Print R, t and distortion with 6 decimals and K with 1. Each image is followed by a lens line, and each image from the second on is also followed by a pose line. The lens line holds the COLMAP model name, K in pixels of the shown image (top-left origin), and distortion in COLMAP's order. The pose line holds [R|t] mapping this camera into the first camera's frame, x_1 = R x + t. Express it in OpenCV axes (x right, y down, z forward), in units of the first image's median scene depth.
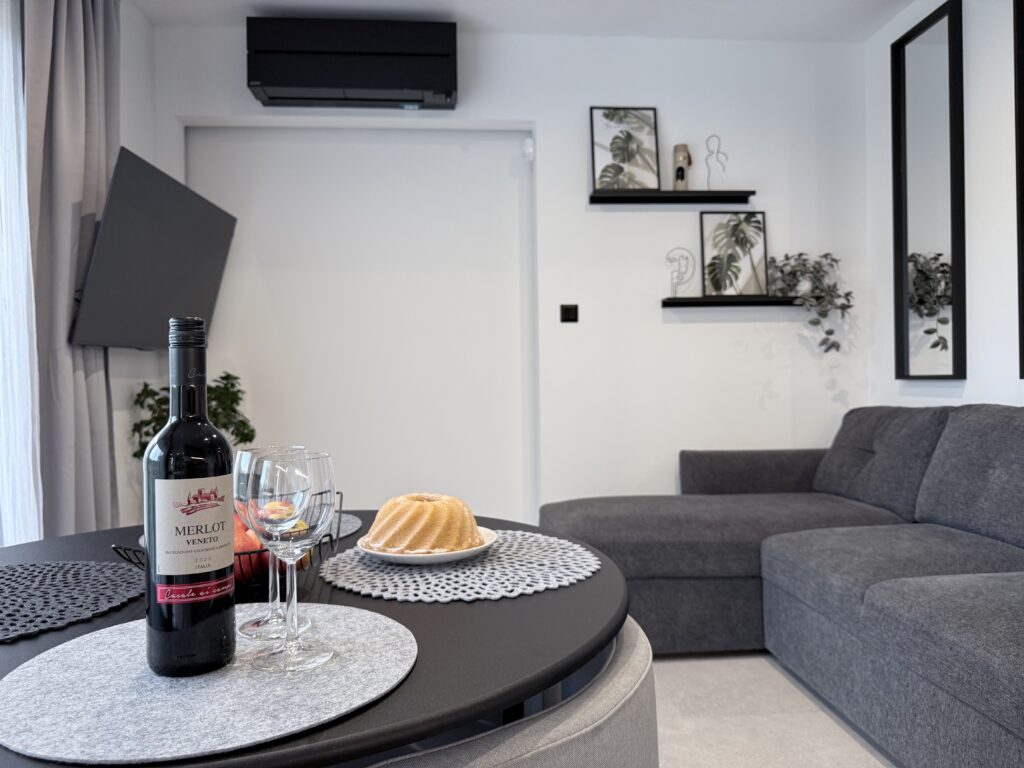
lens RADIAL K [[756.8, 0, 512.6], [0, 756.8, 379.3], [0, 0, 1]] dist [0.023087, -0.017842]
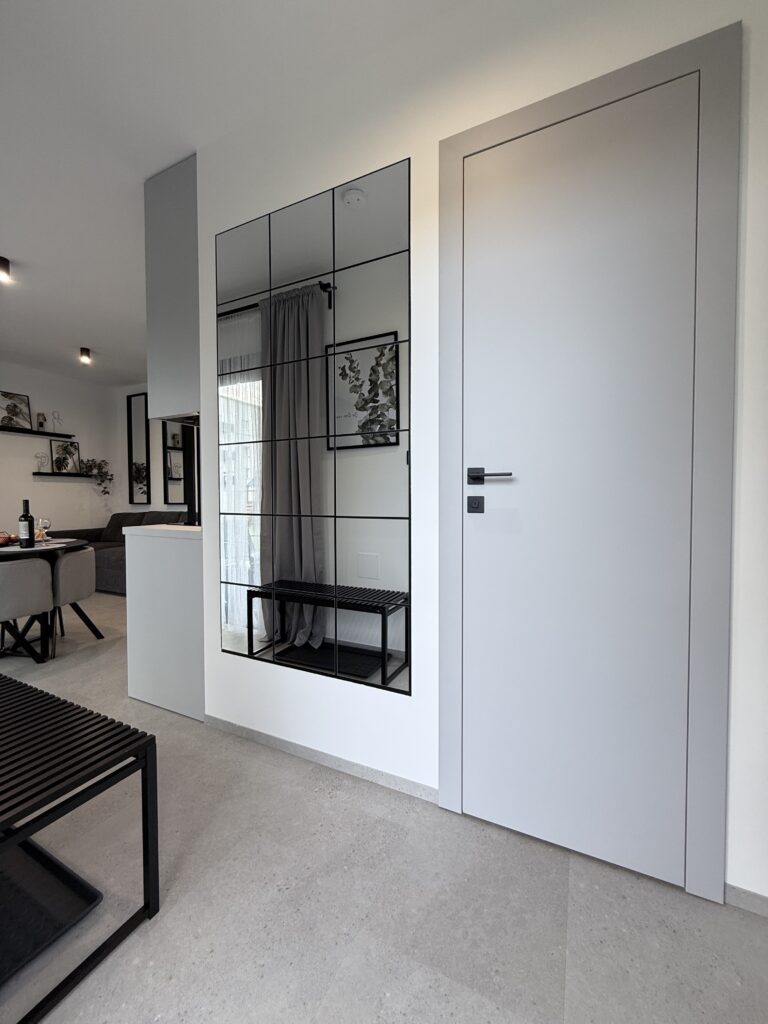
lens RADIAL K [[408.4, 0, 382.0], [0, 408.4, 512.4], [0, 0, 1]] dist [-0.003010, 0.000244]
pose [[0.521417, -0.019525, 0.853078, -0.362591], [-0.003258, 0.999685, 0.024871, -0.009974], [-0.853295, -0.015747, 0.521190, -0.717236]]
